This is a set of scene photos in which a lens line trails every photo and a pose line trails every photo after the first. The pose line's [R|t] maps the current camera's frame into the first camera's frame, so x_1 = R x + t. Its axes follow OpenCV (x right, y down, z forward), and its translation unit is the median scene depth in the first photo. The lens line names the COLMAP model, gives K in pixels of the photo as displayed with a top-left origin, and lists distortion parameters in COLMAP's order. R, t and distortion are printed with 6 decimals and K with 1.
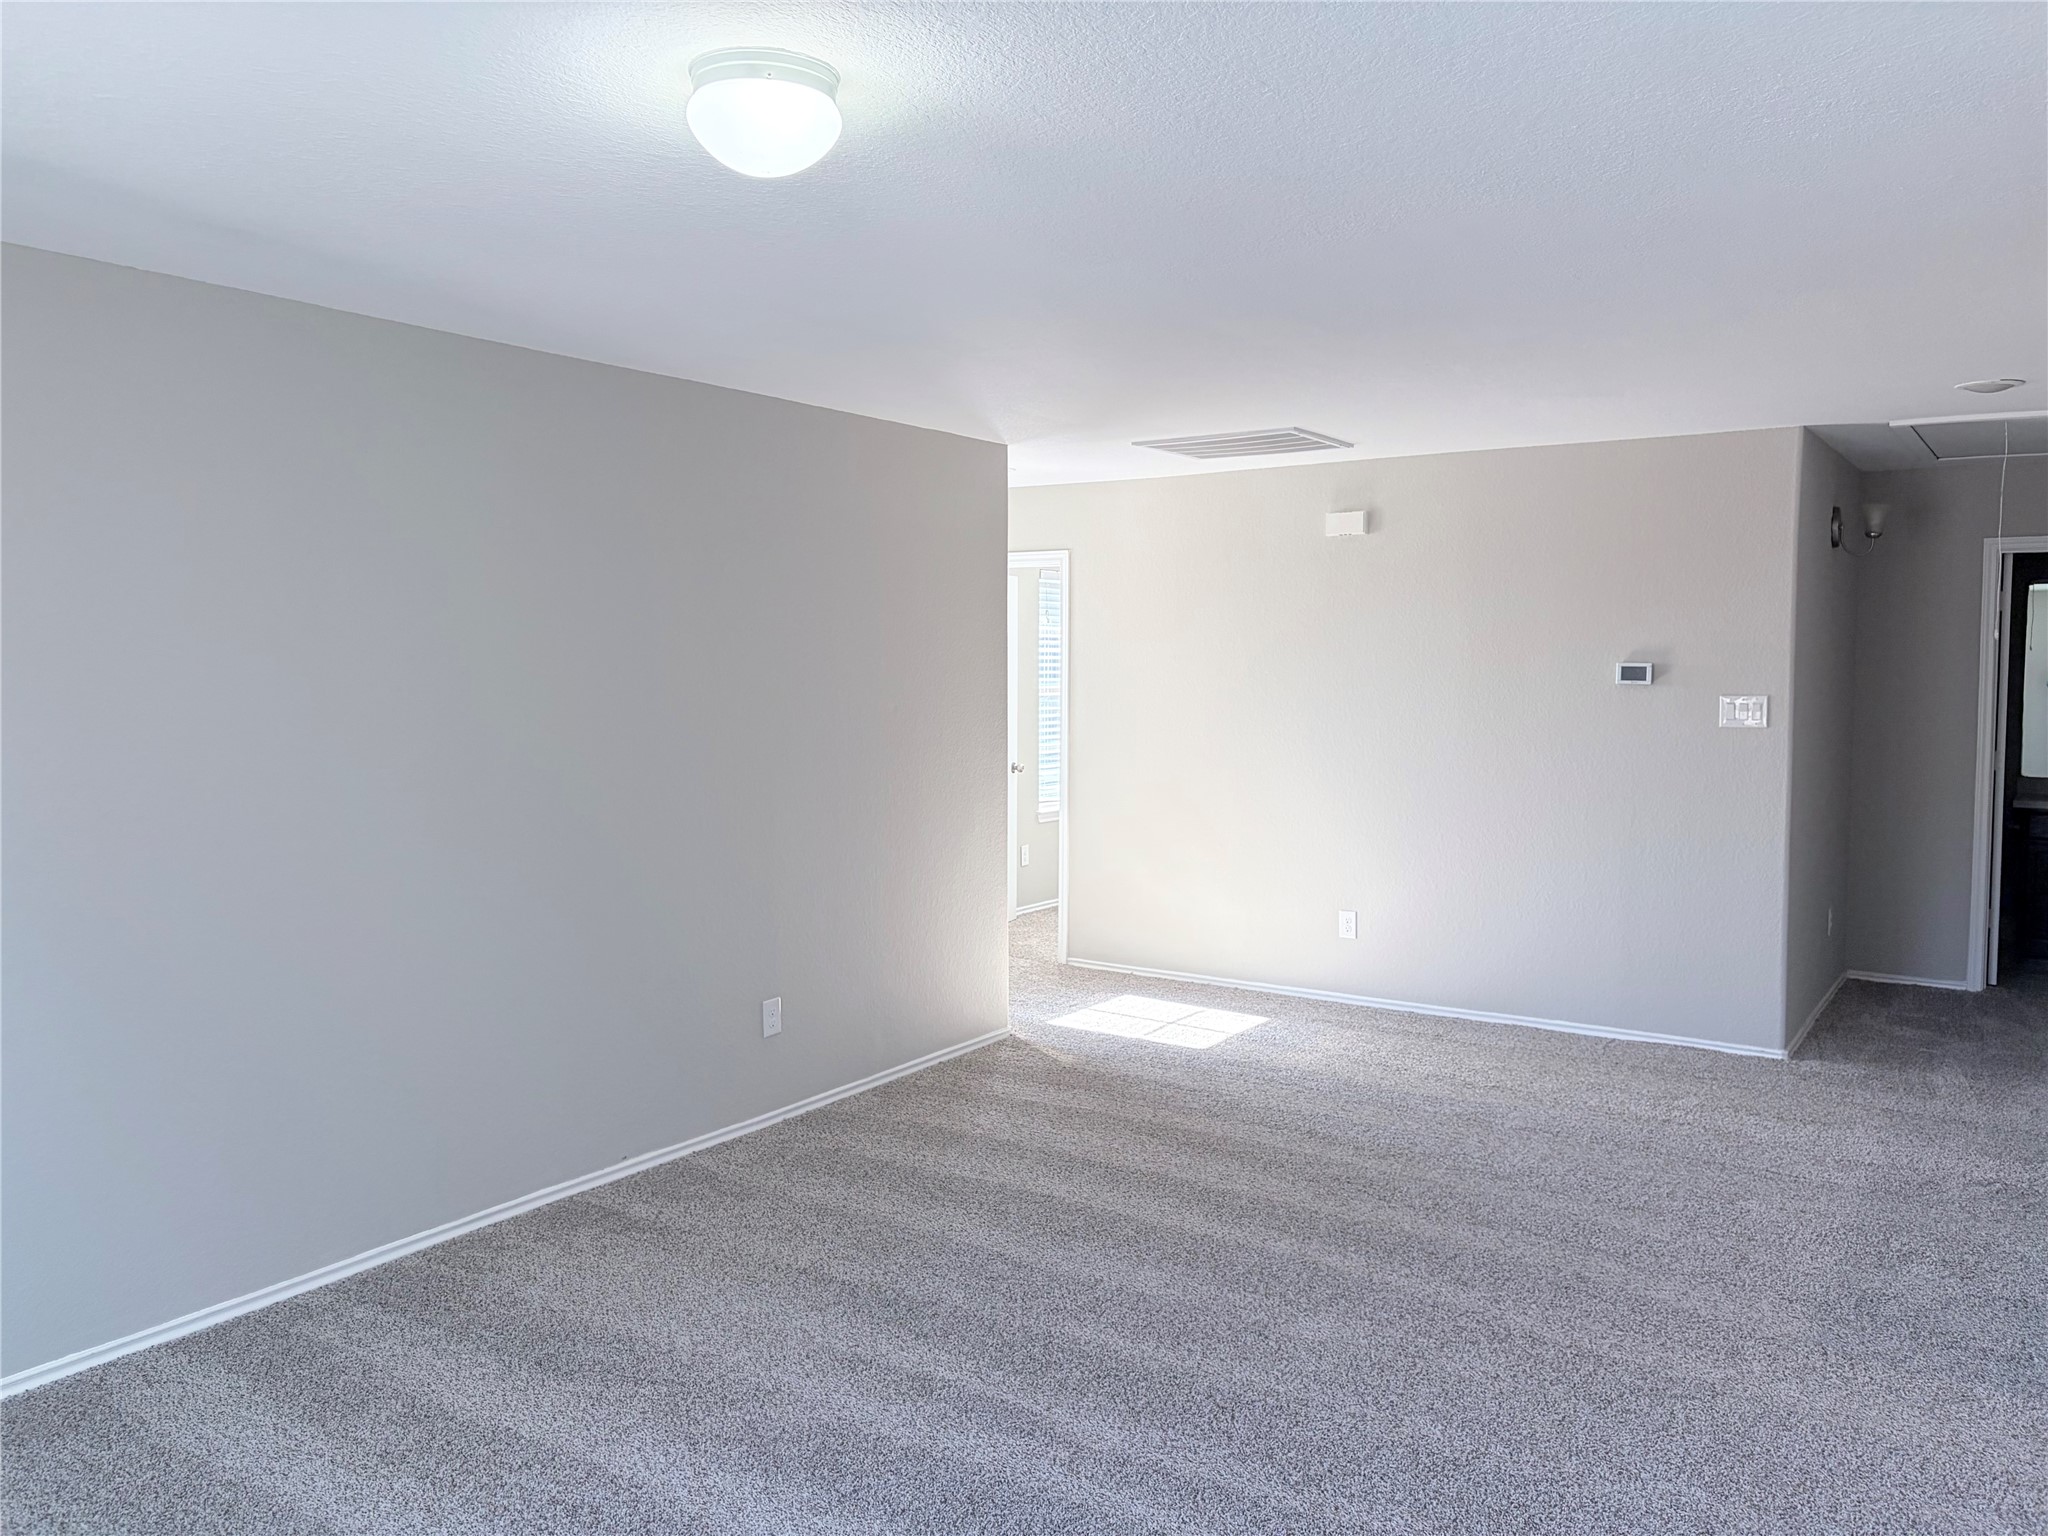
lens RADIAL K [[1563.3, 0, 1026.6], [0, 1563.3, 766.7], [0, 0, 1]] dist [0.060216, -0.076983]
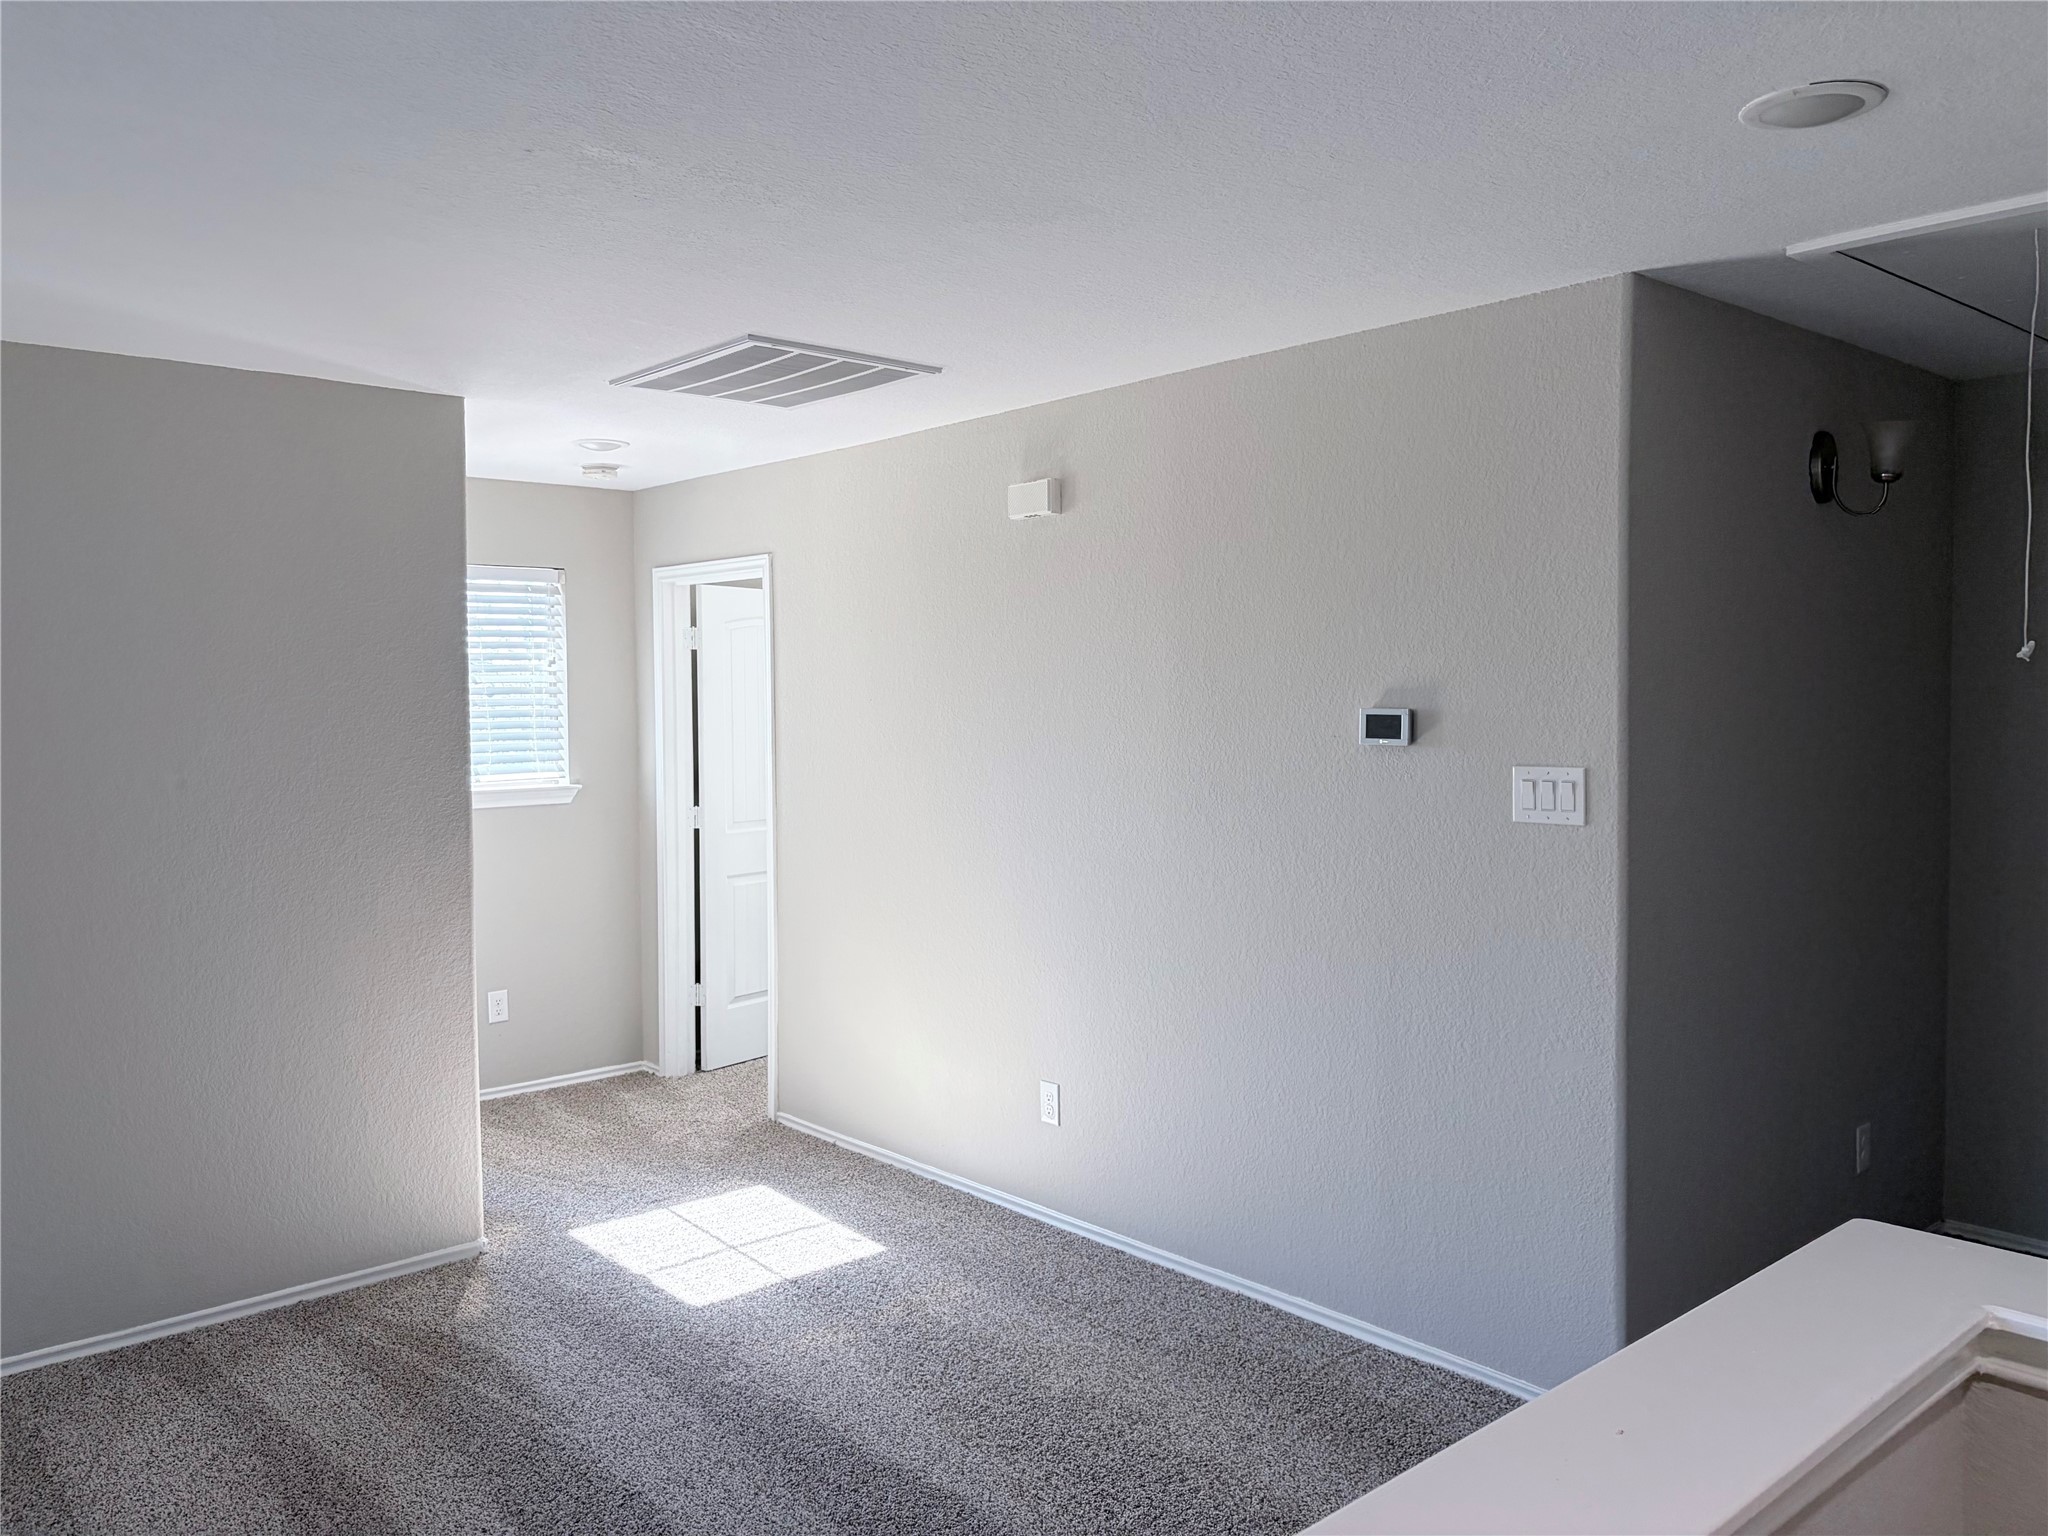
lens RADIAL K [[1563.3, 0, 1019.5], [0, 1563.3, 767.6], [0, 0, 1]] dist [0.060216, -0.076983]
pose [[0.964394, 0.002528, -0.264458, 0.406639], [-0.007920, 0.999782, -0.019327, -0.031060], [0.264351, 0.020733, 0.964204, 0.395526]]
